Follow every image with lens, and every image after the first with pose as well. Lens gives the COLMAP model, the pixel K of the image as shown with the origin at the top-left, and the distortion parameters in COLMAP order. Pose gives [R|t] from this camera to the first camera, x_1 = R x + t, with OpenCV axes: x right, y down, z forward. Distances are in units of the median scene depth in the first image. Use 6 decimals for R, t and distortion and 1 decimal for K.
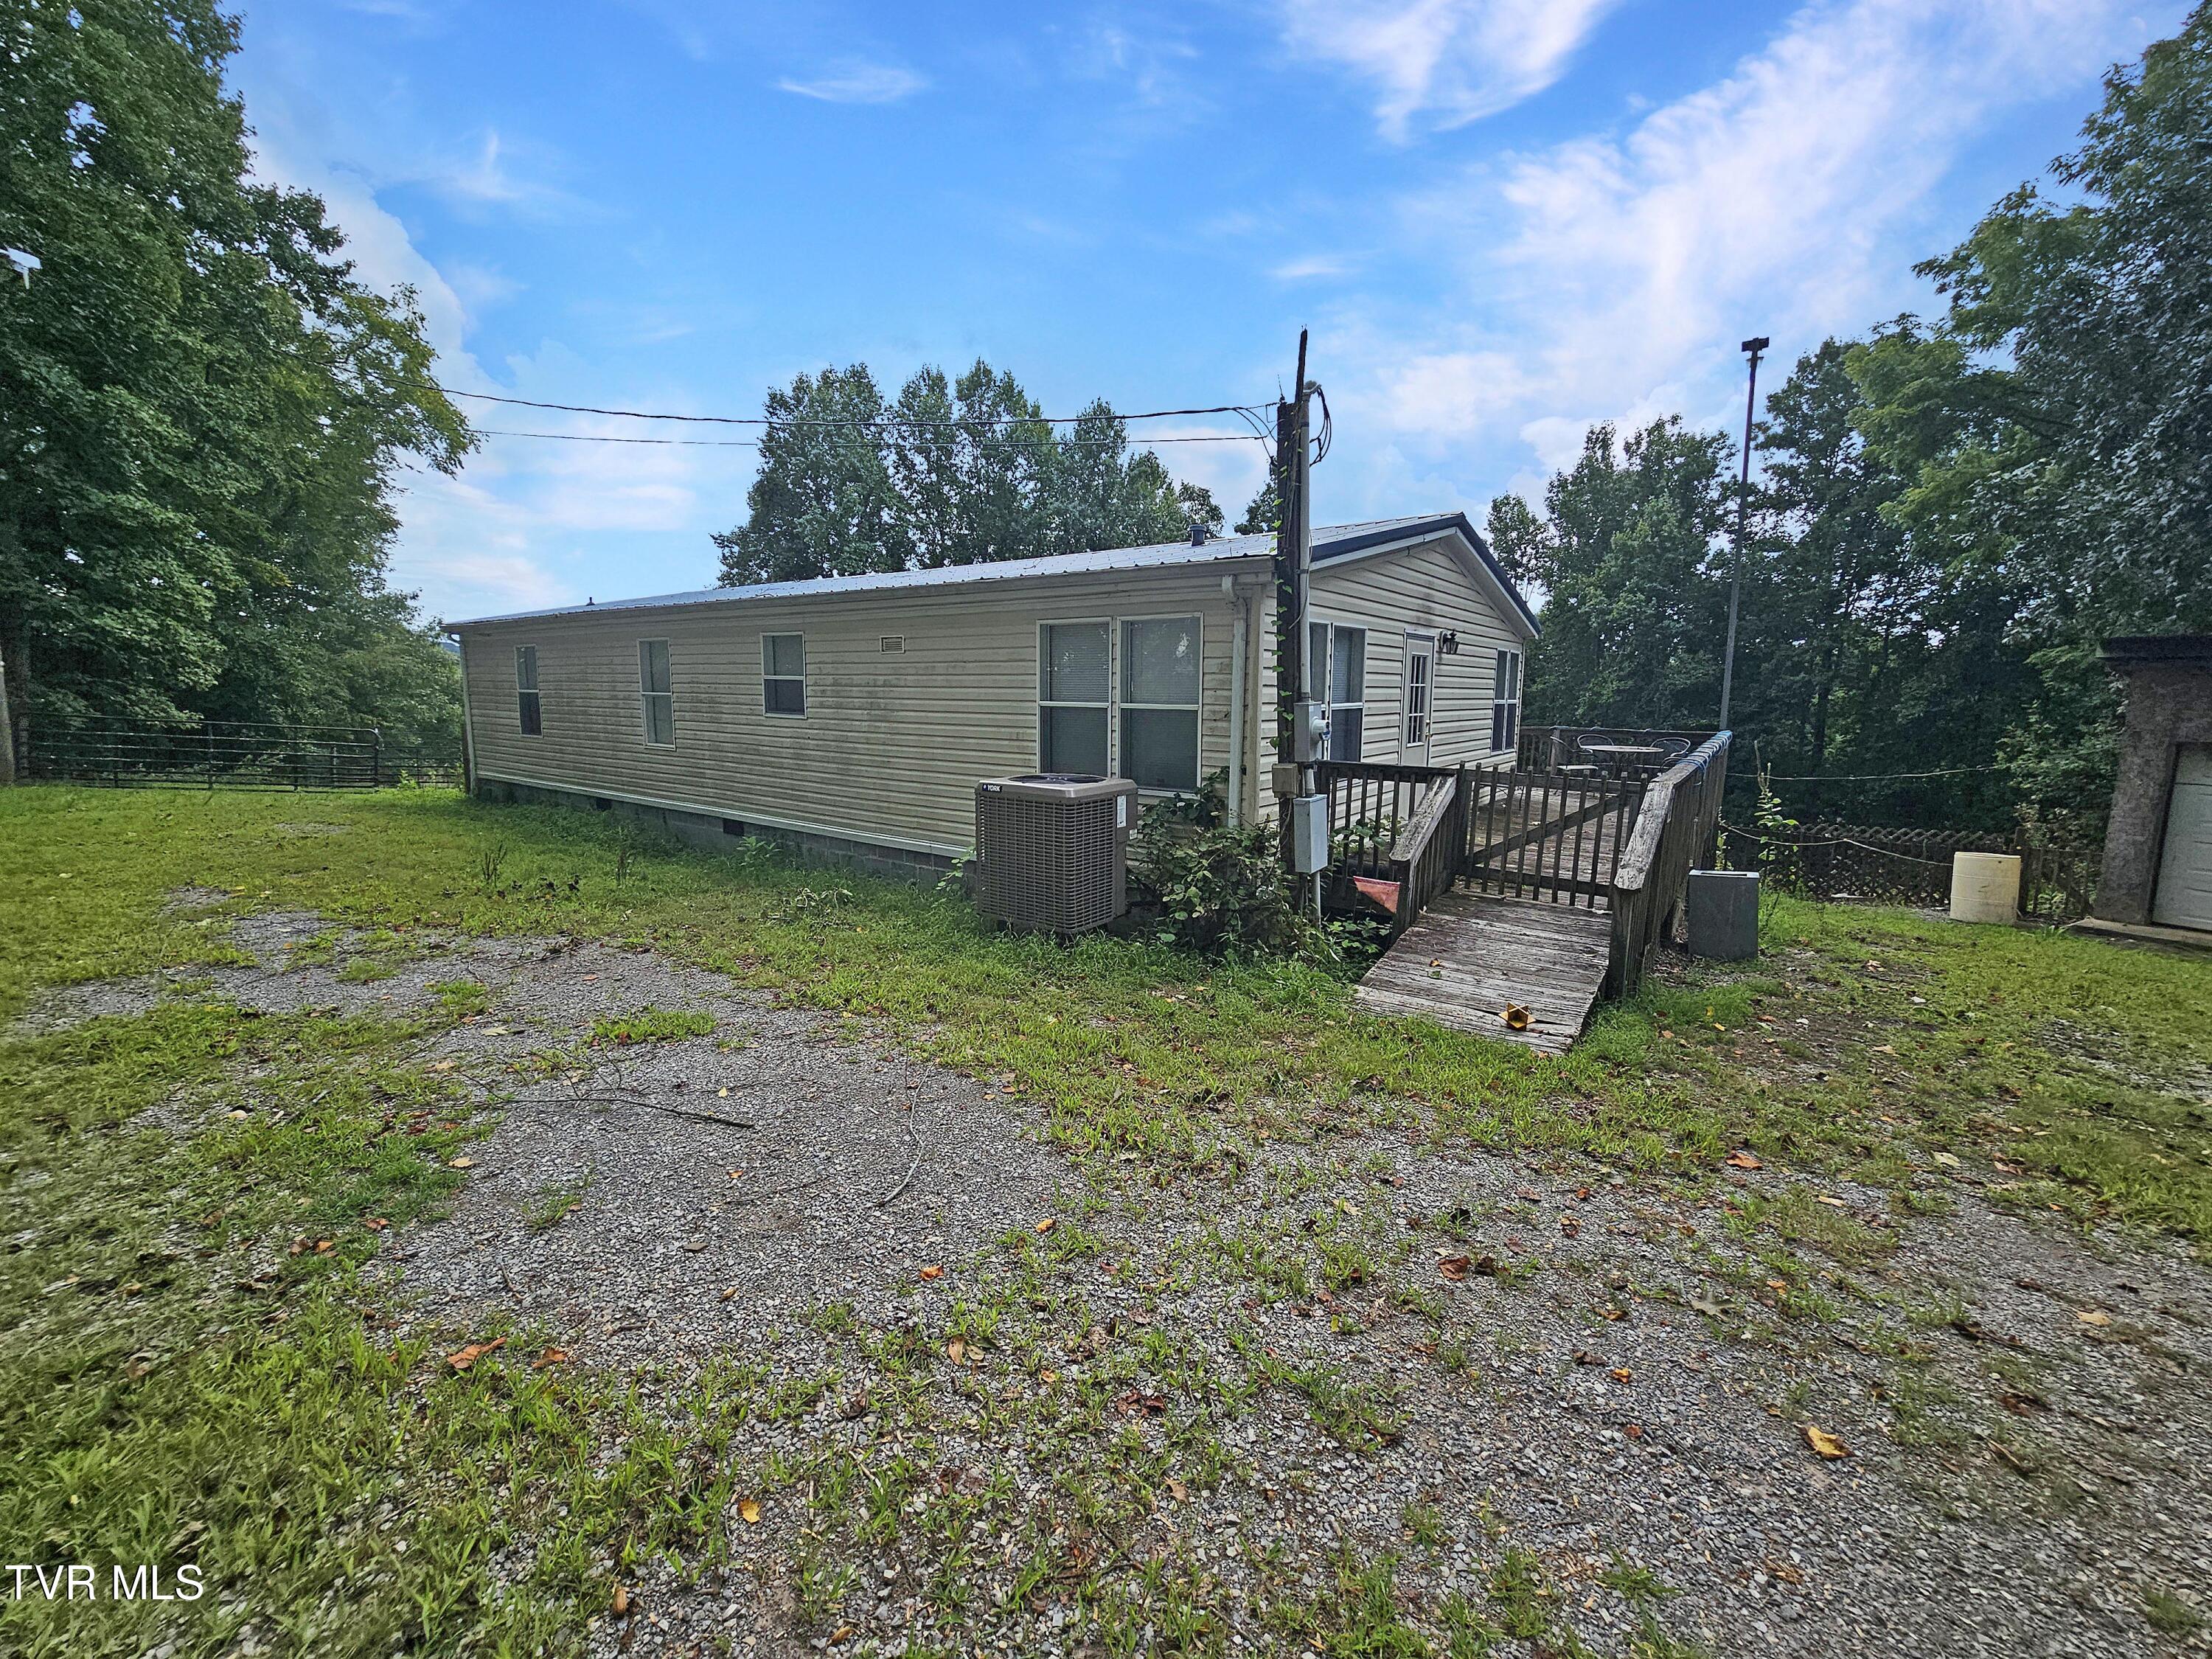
lens RADIAL K [[897.6, 0, 1106.0], [0, 897.6, 829.5], [0, 0, 1]] dist [0.005933, 0.000167]
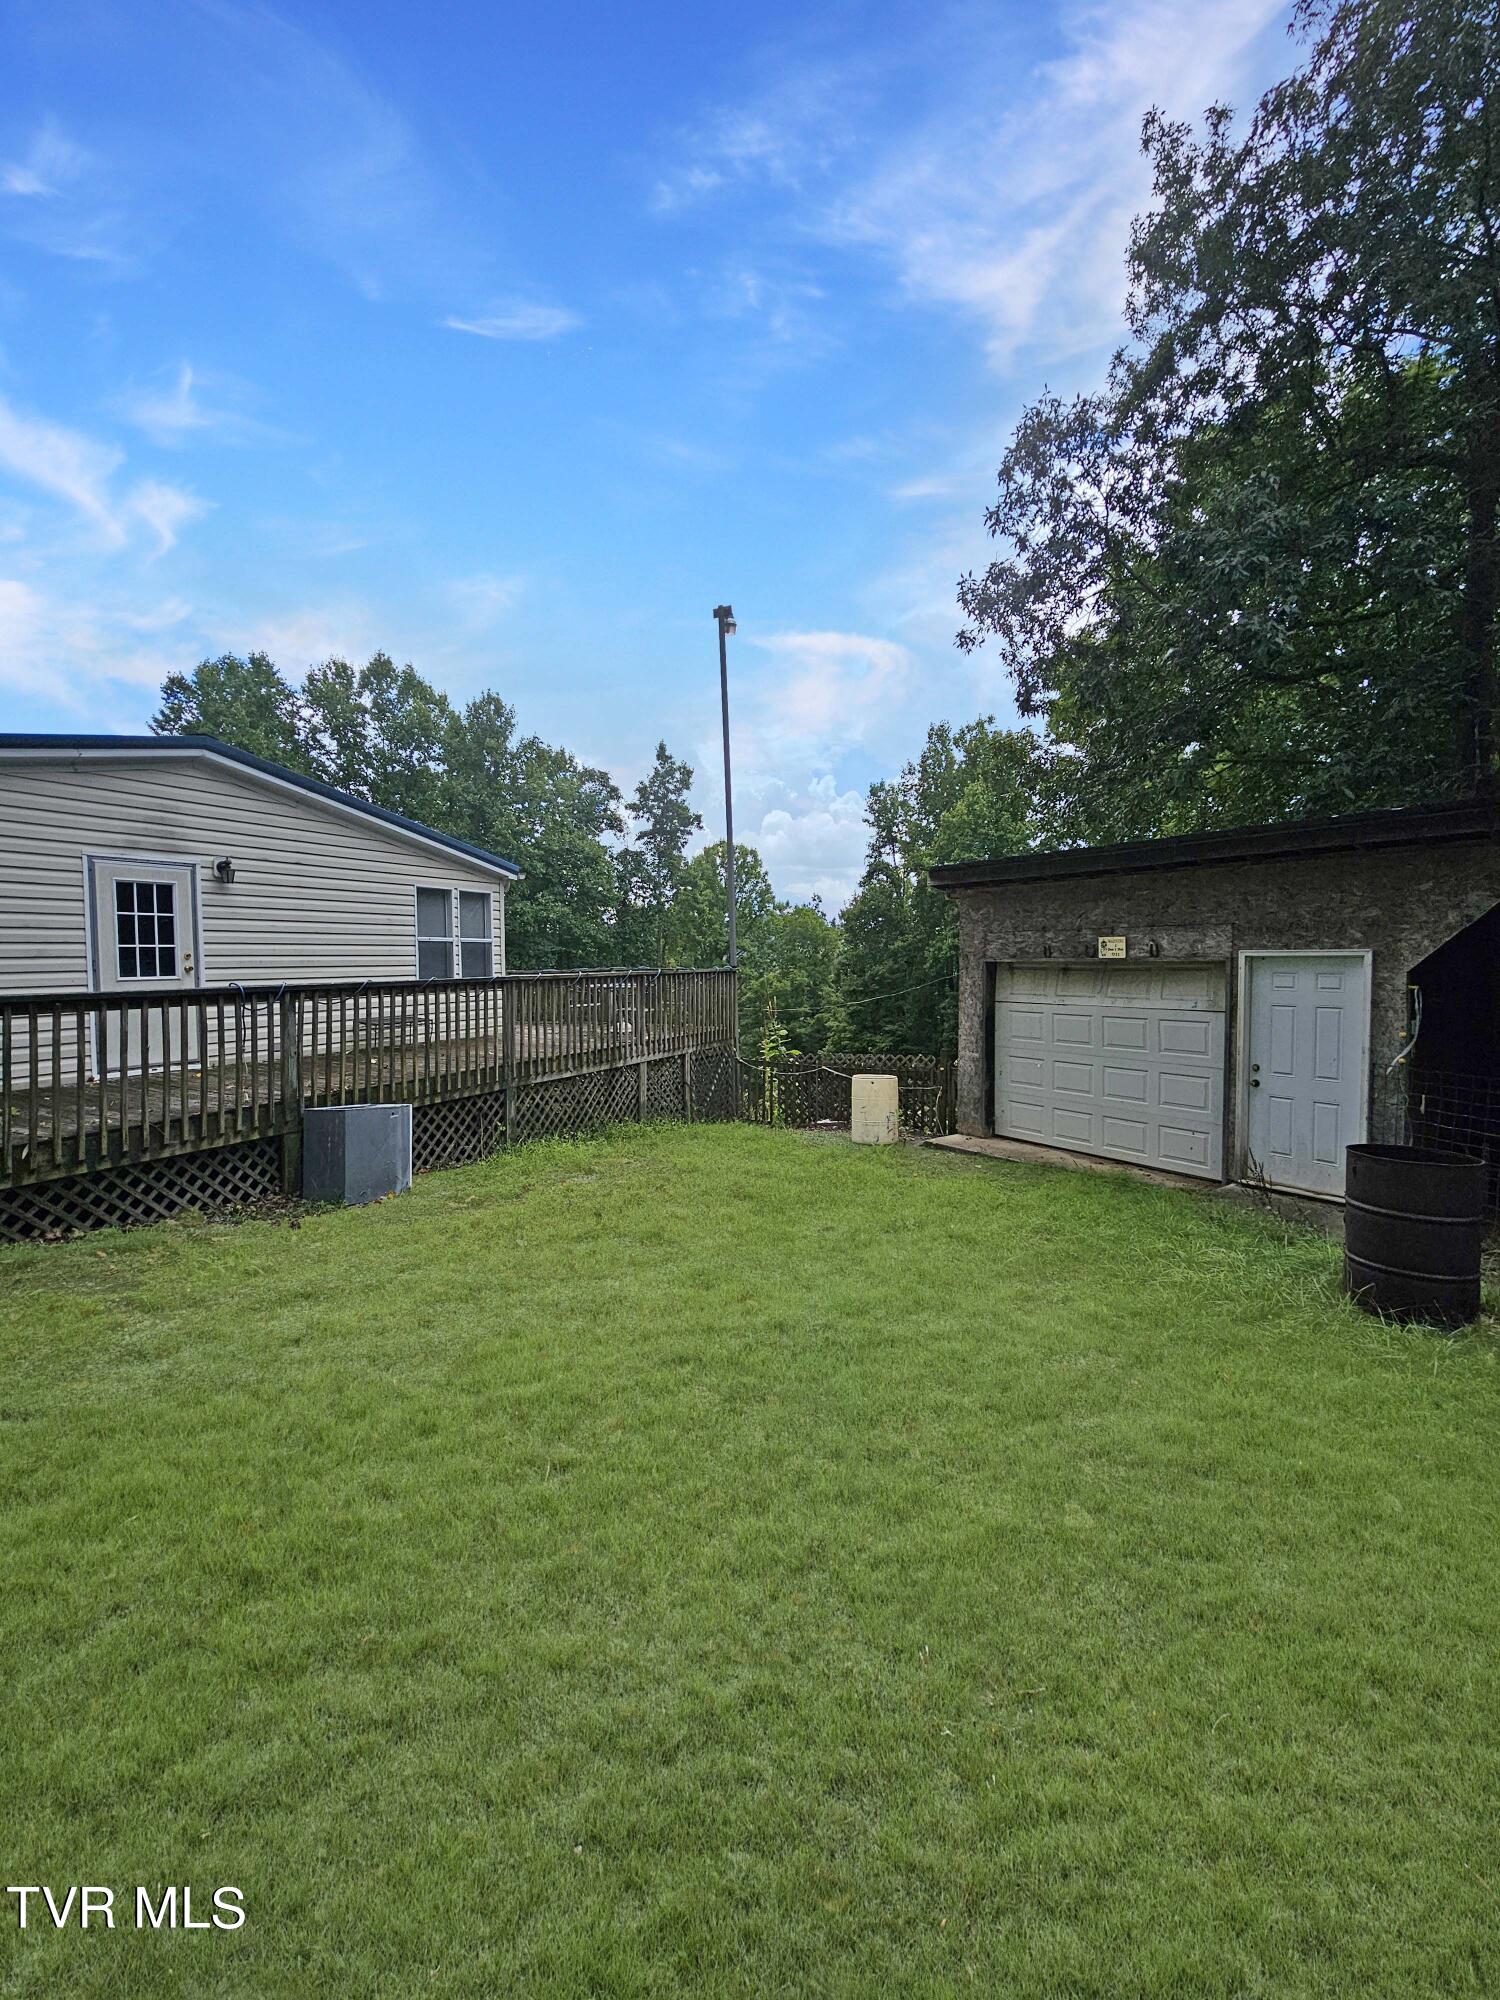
lens RADIAL K [[815.7, 0, 750.0], [0, 815.7, 1000.0], [0, 0, 1]] dist [0.000374, -0.000014]
pose [[0.990801, -0.023789, 0.133216, 0.158095], [0.037248, 0.994343, -0.099468, 0.006306], [-0.130096, 0.103515, 0.986083, 0.020092]]
